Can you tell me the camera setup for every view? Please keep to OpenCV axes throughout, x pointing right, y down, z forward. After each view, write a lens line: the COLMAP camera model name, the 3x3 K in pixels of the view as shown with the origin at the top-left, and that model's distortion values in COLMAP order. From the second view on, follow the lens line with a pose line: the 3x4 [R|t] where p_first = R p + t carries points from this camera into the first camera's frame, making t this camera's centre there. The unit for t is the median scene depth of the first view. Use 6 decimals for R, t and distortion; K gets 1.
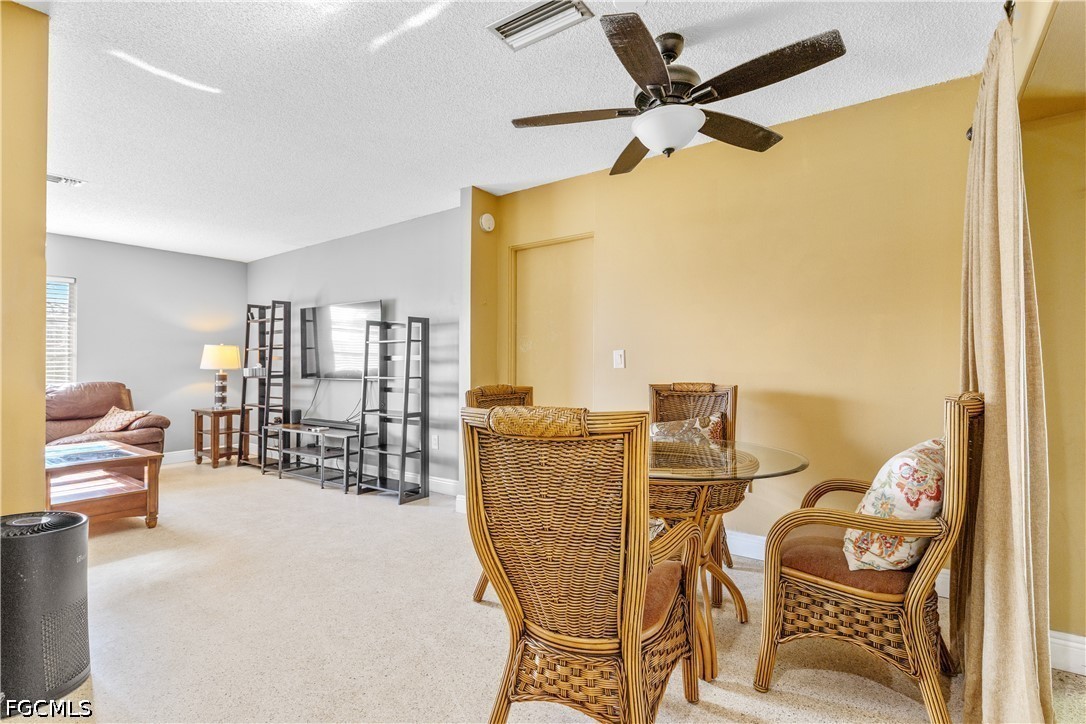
lens RADIAL K [[514.7, 0, 547.0], [0, 514.7, 359.4], [0, 0, 1]] dist [0.000698, -0.000862]
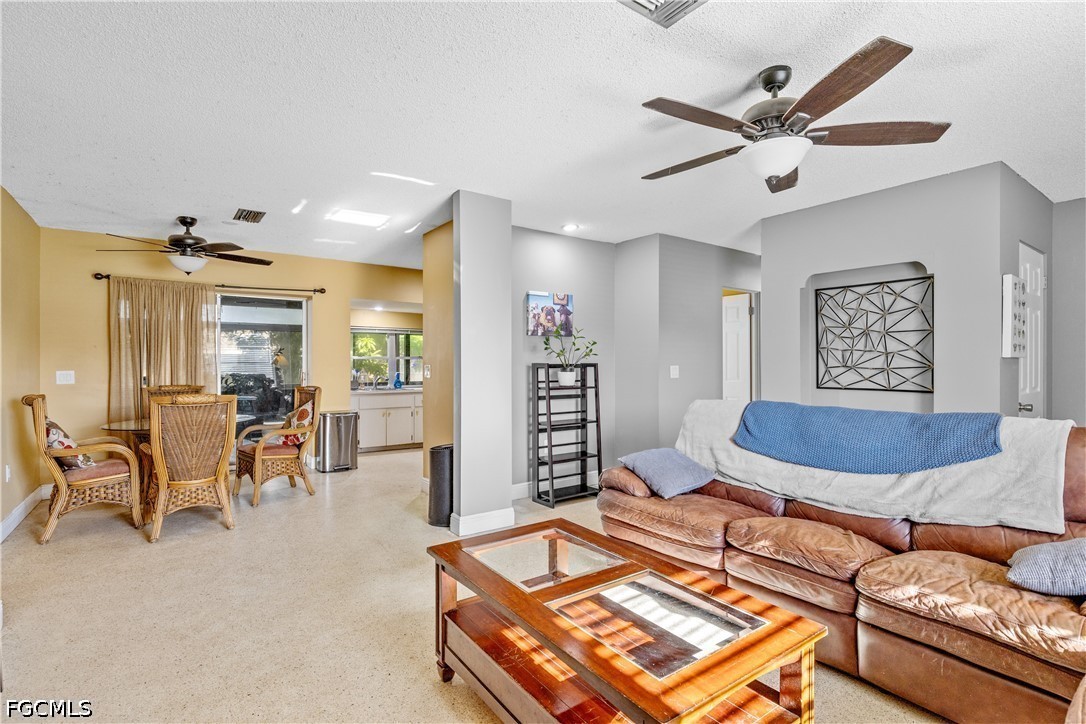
lens RADIAL K [[514.7, 0, 549.1], [0, 514.7, 360.6], [0, 0, 1]] dist [0.000698, -0.000862]
pose [[-0.951330, 0.010521, 0.307993, -0.648542], [0.007886, 0.999921, -0.009797, -0.005761], [-0.308072, -0.006891, -0.951338, 0.926475]]
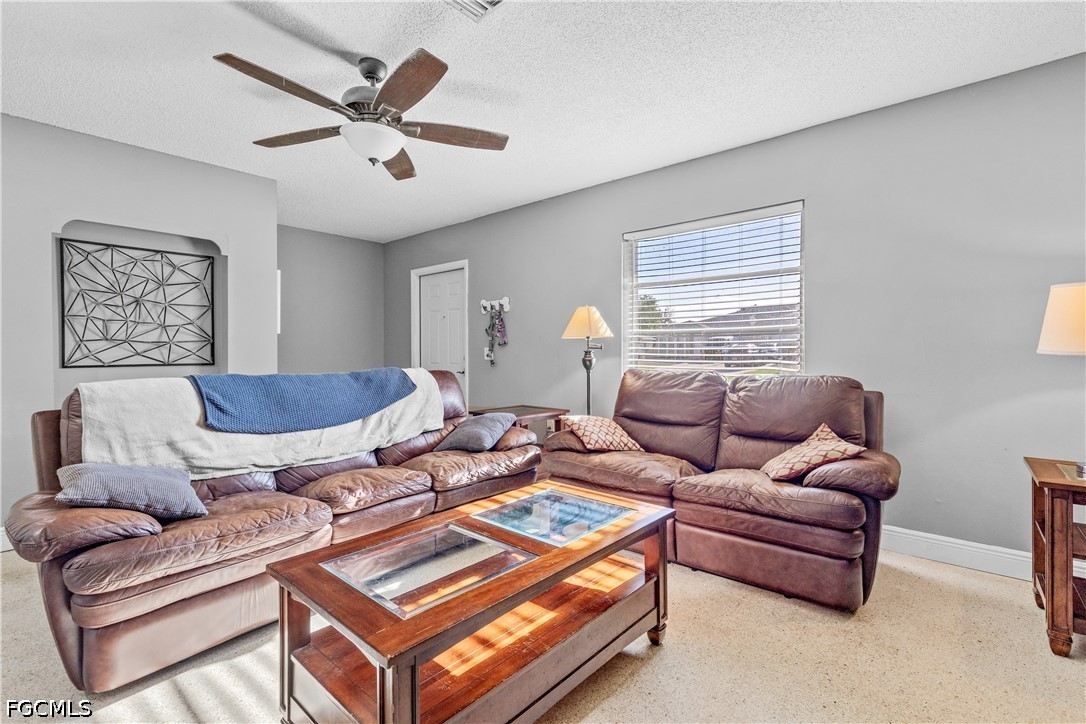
lens RADIAL K [[491.6, 0, 552.2], [0, 491.6, 354.5], [0, 0, 1]] dist [-0.003447, -0.000327]
pose [[-0.084284, 0.013354, -0.996352, -0.303214], [0.008438, 0.999884, 0.012687, 0.012337], [0.996406, -0.007338, -0.084387, 0.689733]]
